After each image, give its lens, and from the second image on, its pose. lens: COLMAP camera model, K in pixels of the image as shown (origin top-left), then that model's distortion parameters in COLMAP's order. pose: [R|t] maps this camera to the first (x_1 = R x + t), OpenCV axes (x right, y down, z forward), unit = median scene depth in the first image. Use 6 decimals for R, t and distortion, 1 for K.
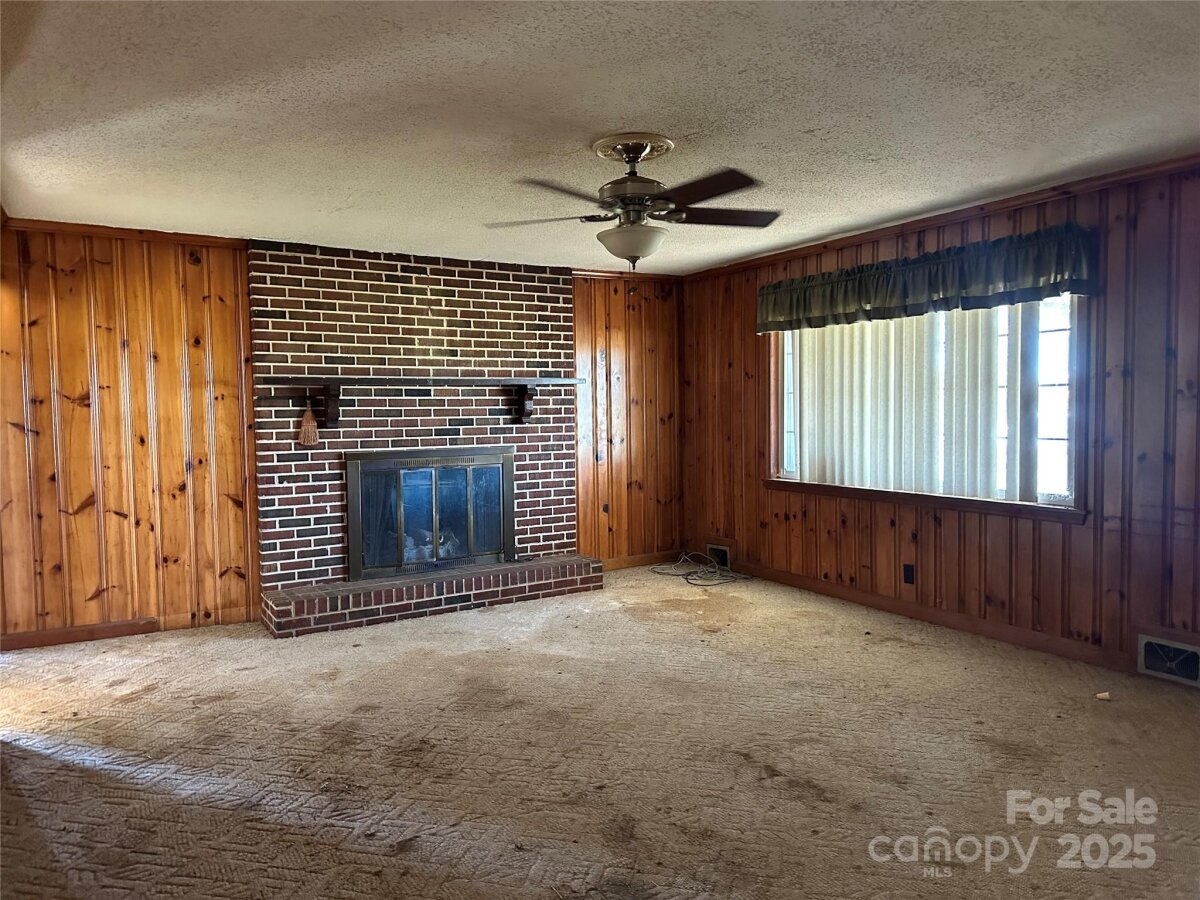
lens RADIAL K [[833.2, 0, 597.4], [0, 833.2, 449.4], [0, 0, 1]] dist [0.010772, -0.019664]
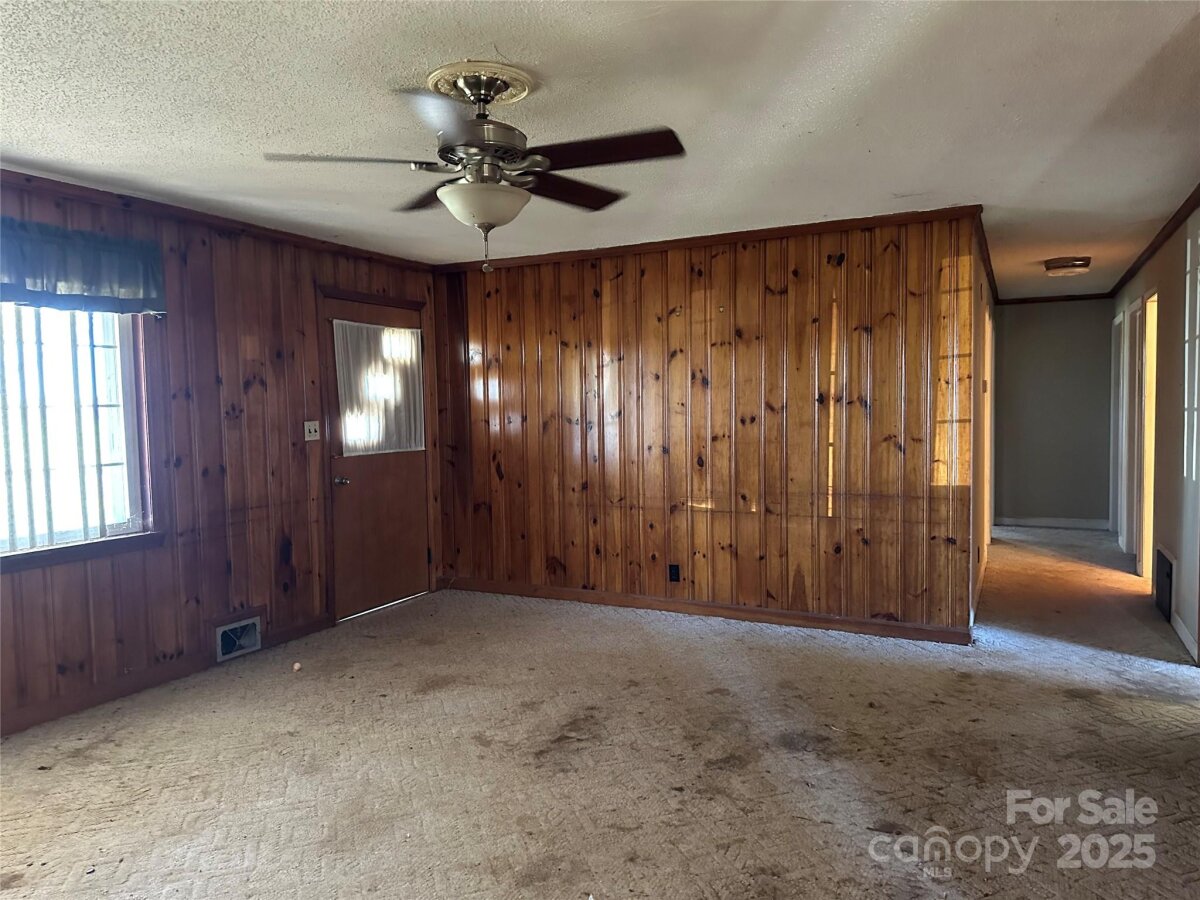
lens RADIAL K [[833.2, 0, 597.5], [0, 833.2, 451.8], [0, 0, 1]] dist [0.010772, -0.019664]
pose [[-0.539788, -0.022600, 0.841498, -0.681266], [0.073273, 0.994584, 0.073713, -0.072152], [-0.838606, 0.101448, -0.535208, 1.370964]]
